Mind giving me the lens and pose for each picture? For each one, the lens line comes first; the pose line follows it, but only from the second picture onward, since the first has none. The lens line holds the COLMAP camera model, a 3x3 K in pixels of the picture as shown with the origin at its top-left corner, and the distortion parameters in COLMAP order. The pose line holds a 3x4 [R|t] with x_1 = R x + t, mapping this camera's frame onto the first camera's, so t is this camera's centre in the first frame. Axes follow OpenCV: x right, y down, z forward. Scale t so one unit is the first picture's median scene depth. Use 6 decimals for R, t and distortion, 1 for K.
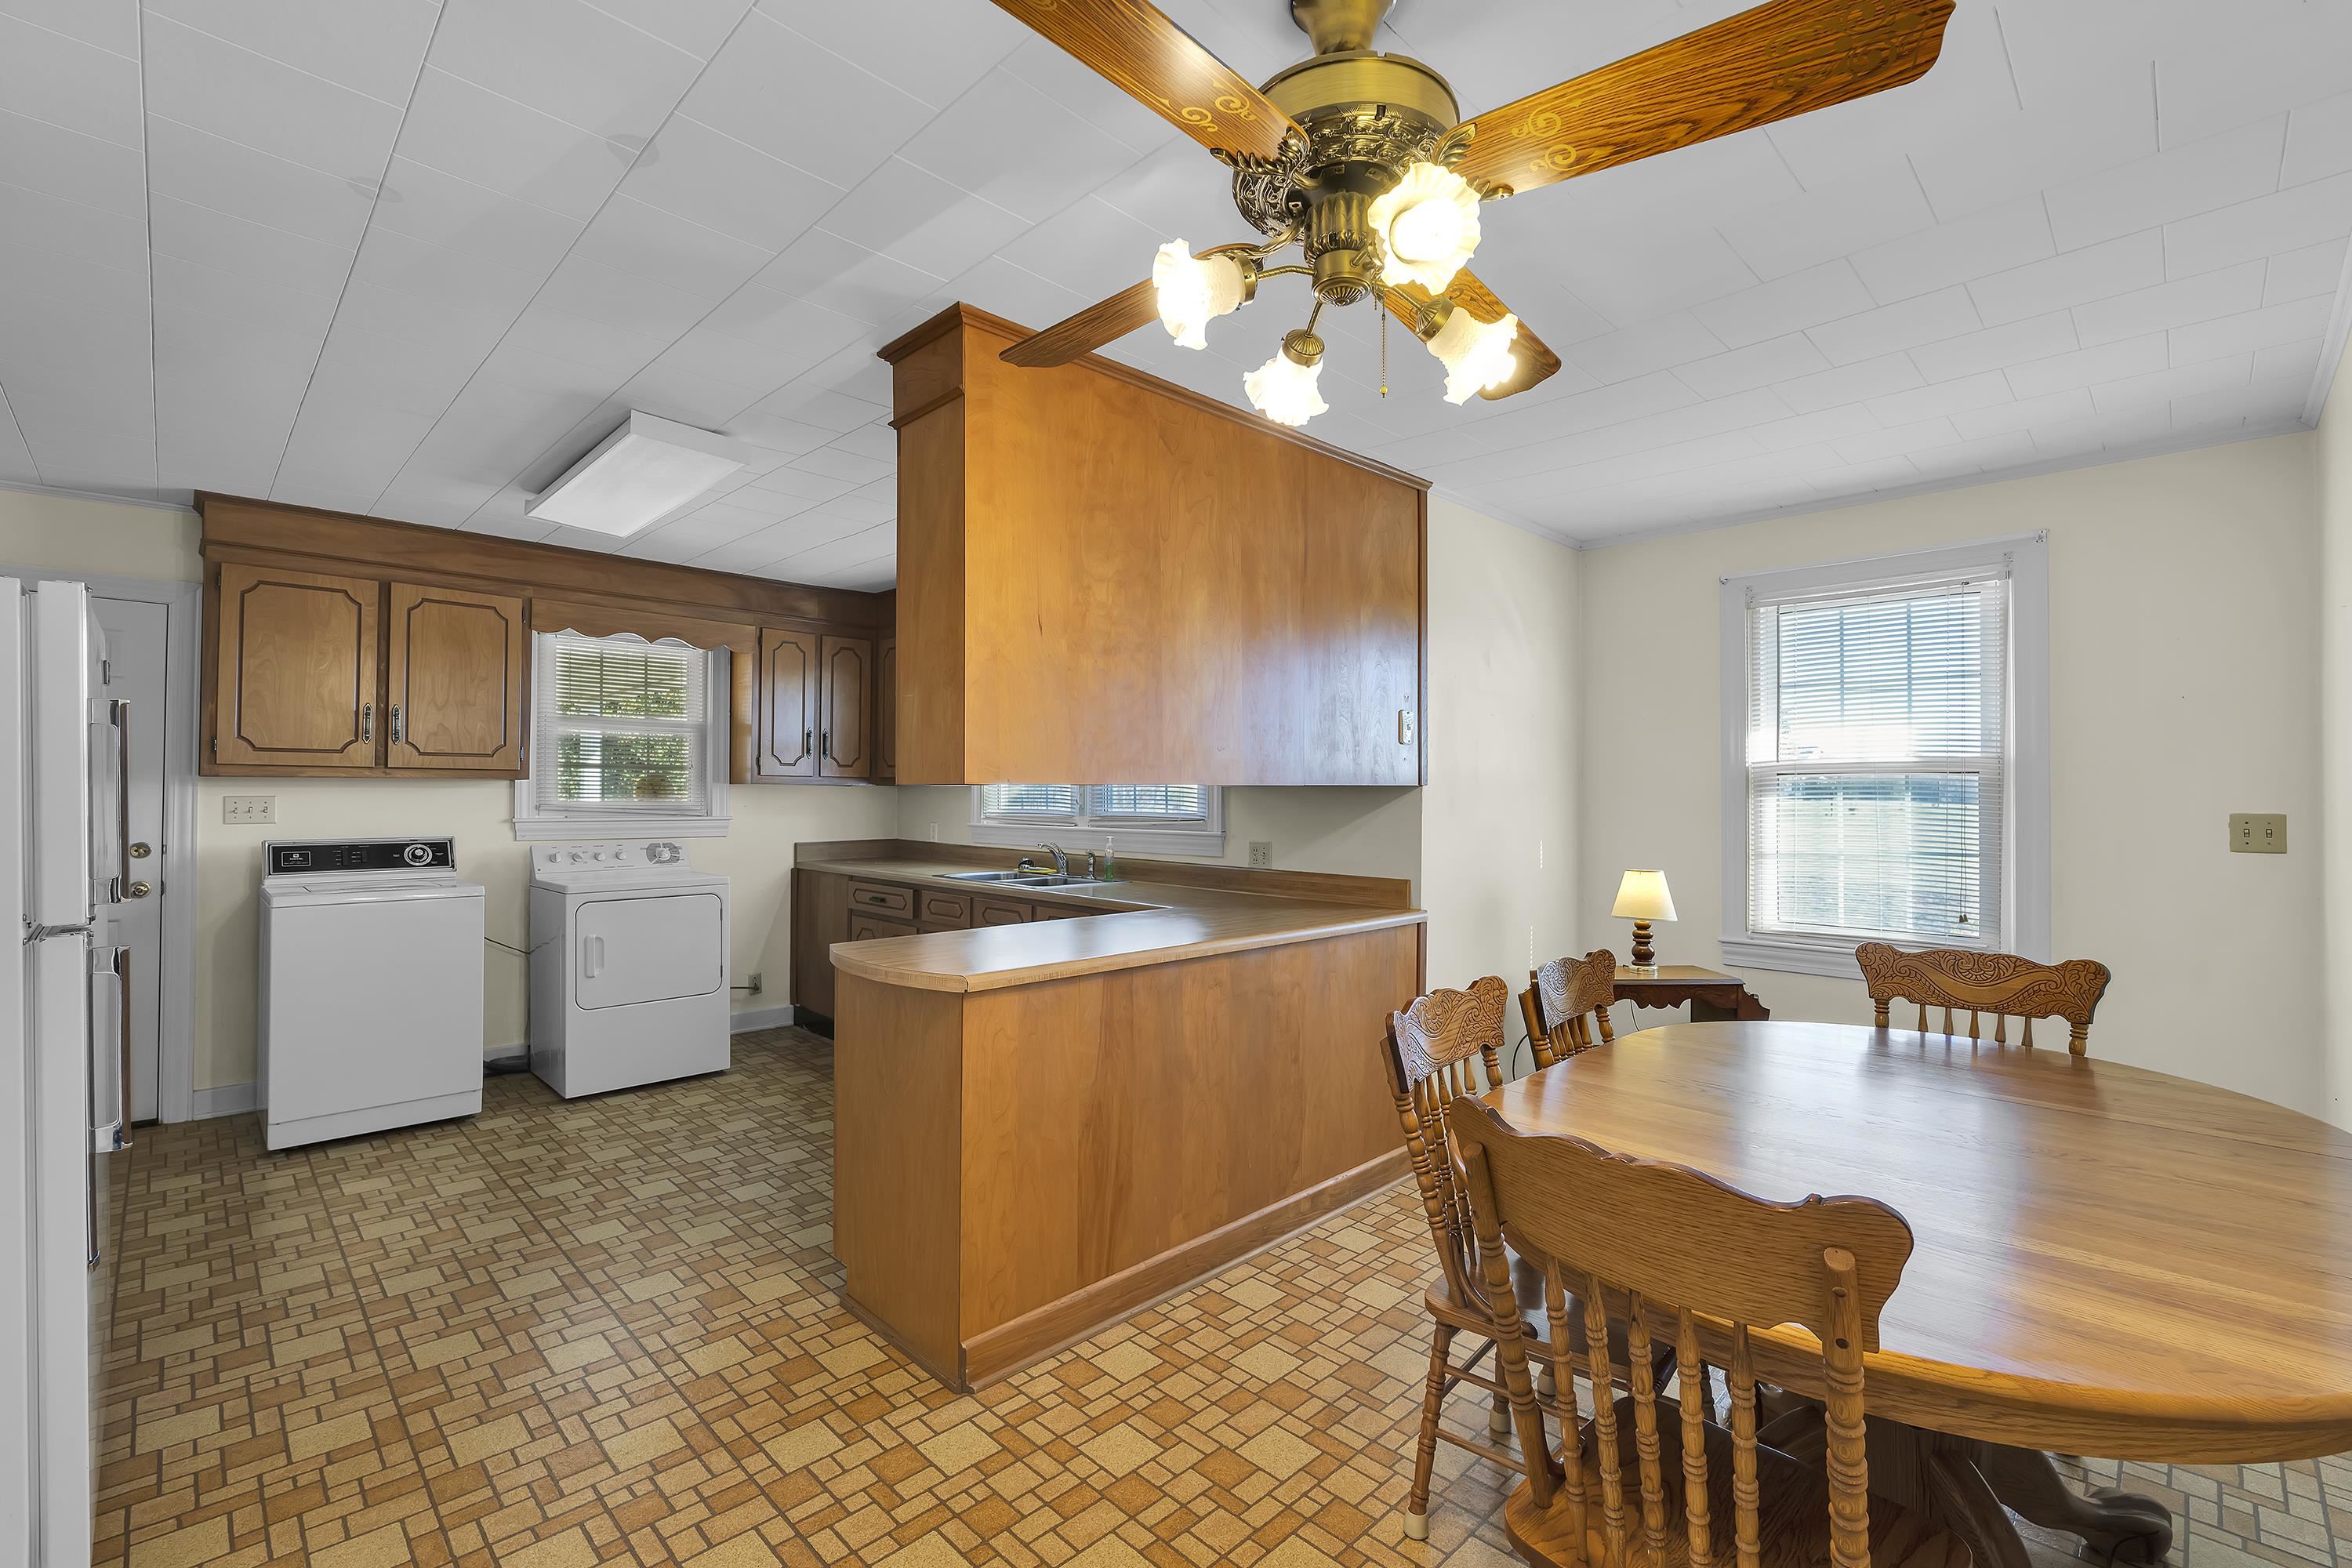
lens RADIAL K [[1015.5, 0, 1178.6], [0, 1015.5, 786.8], [0, 0, 1]] dist [0.000920, 0.000299]
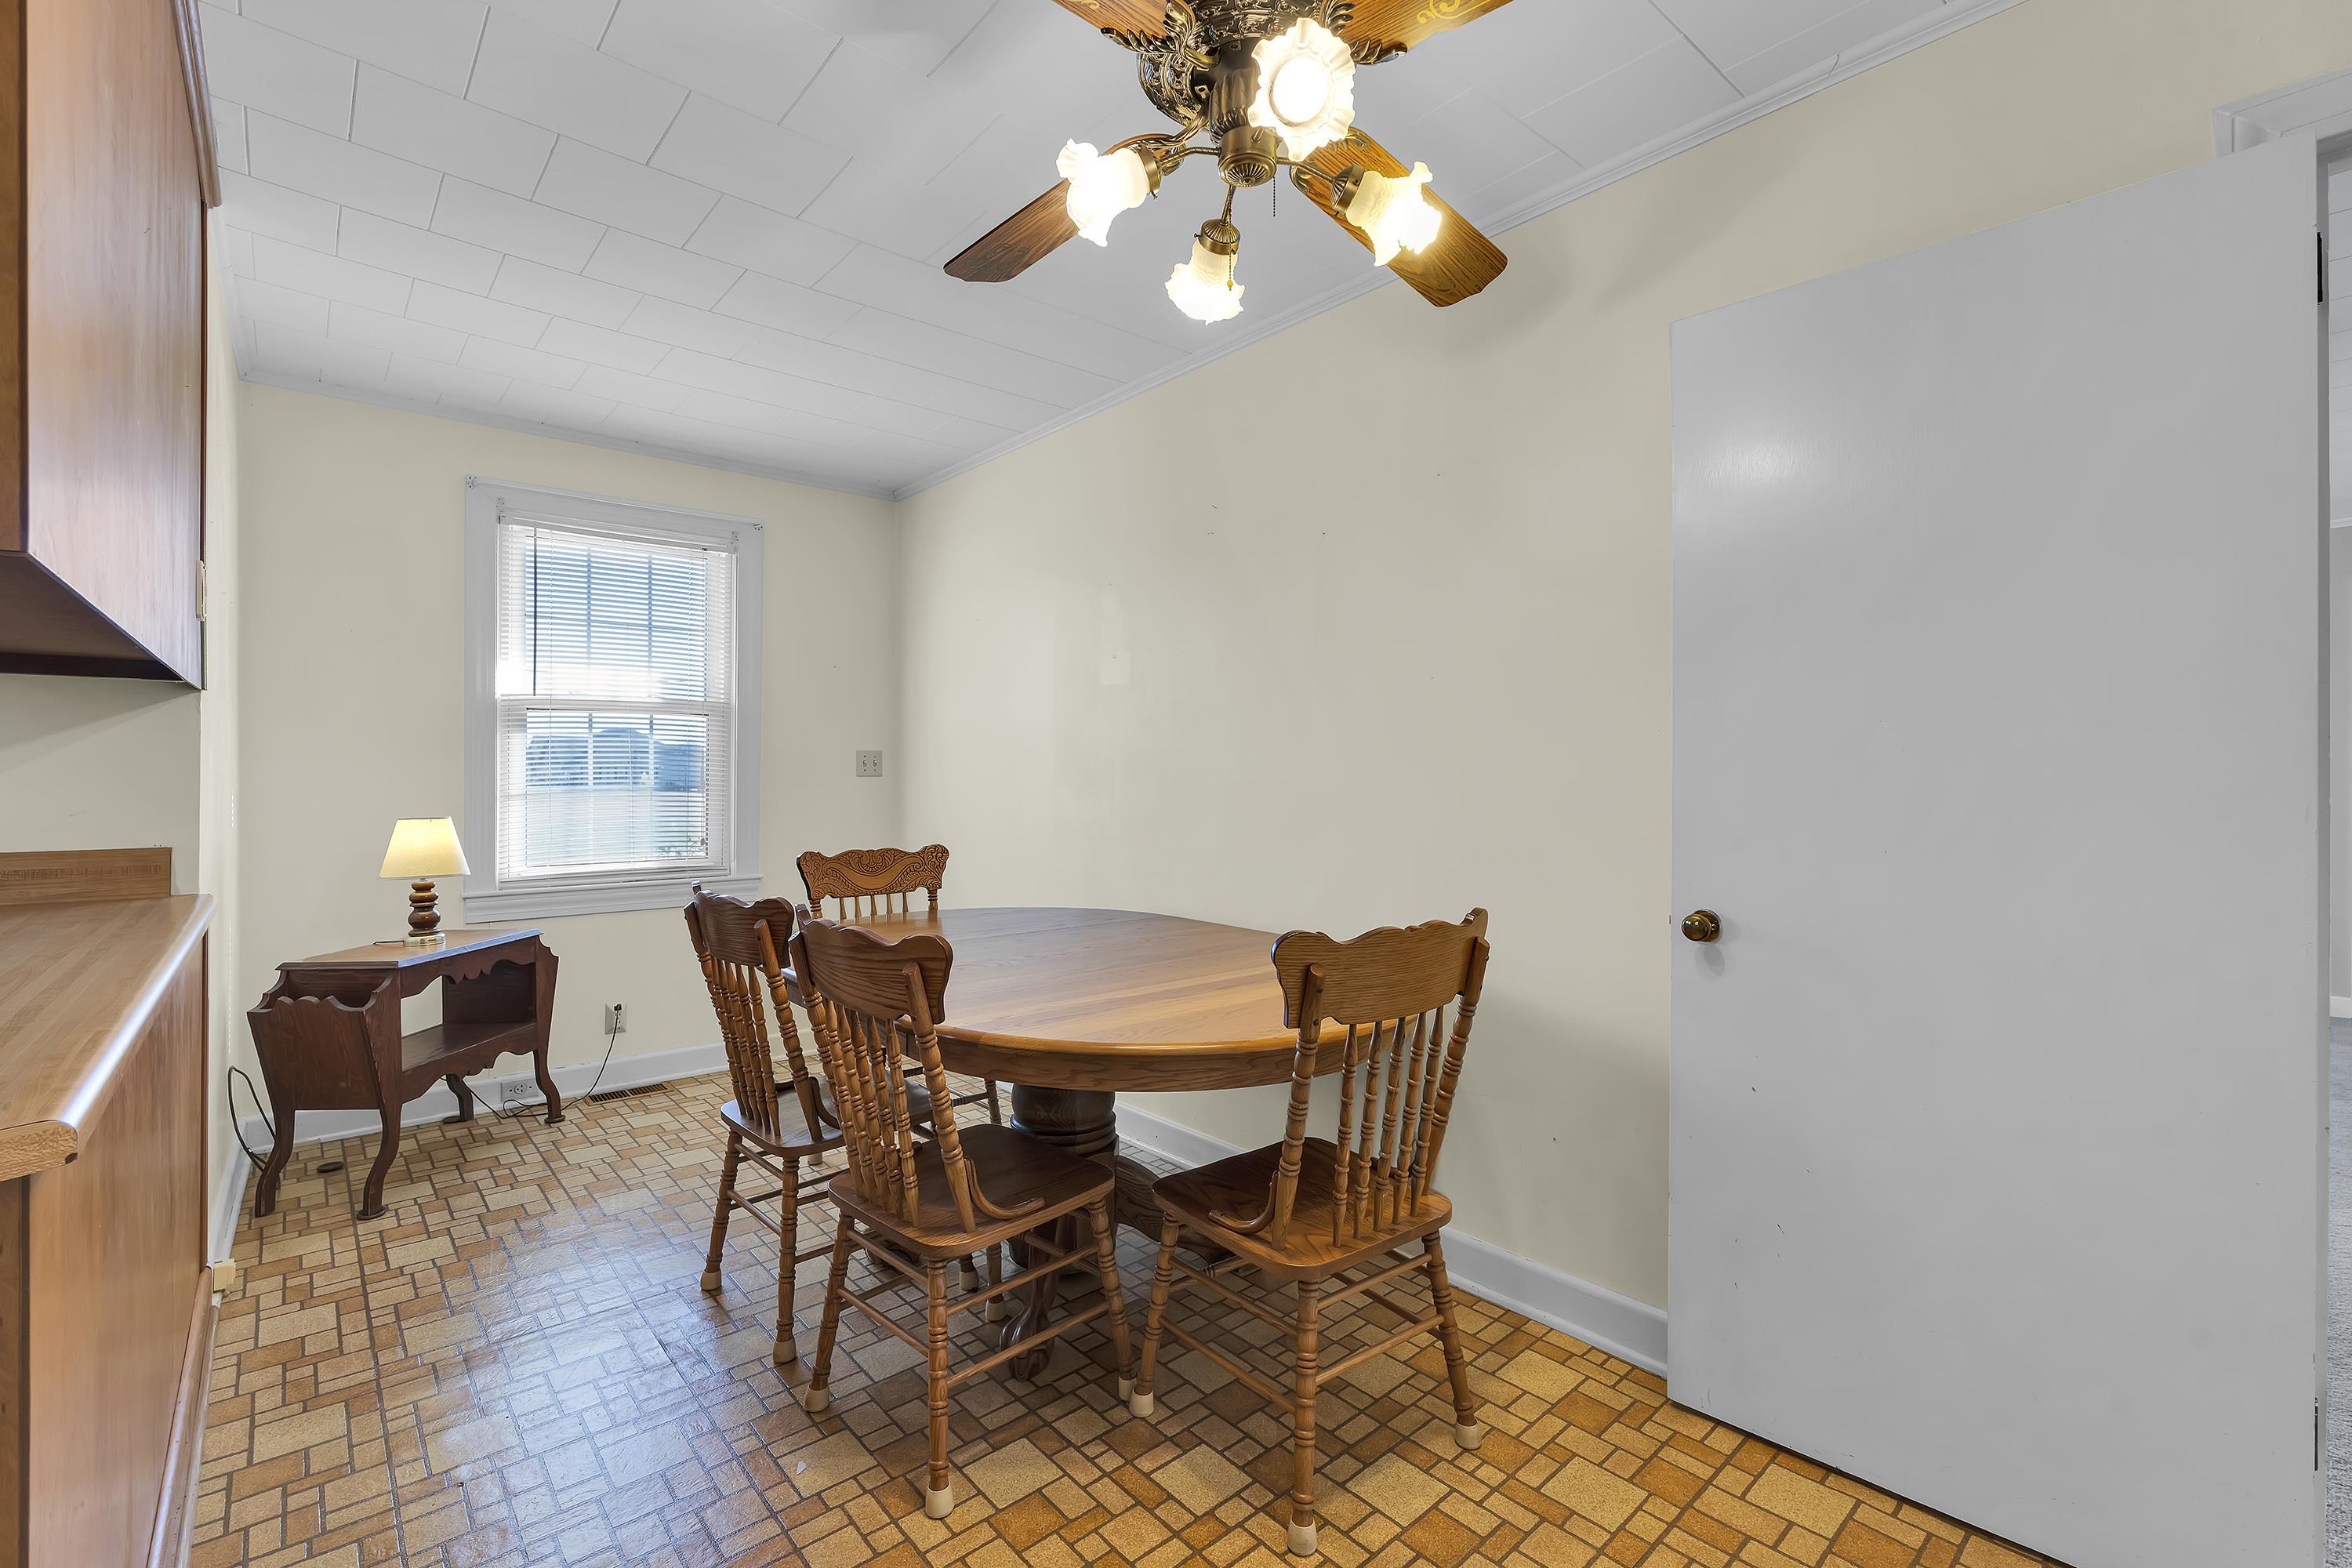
lens RADIAL K [[1015.5, 0, 1178.1], [0, 1015.5, 777.3], [0, 0, 1]] dist [0.000920, 0.000299]
pose [[0.083091, -0.007010, 0.996517, -0.300837], [-0.007176, 0.999945, 0.007632, 0.040793], [-0.996516, -0.007785, 0.083036, 0.344799]]
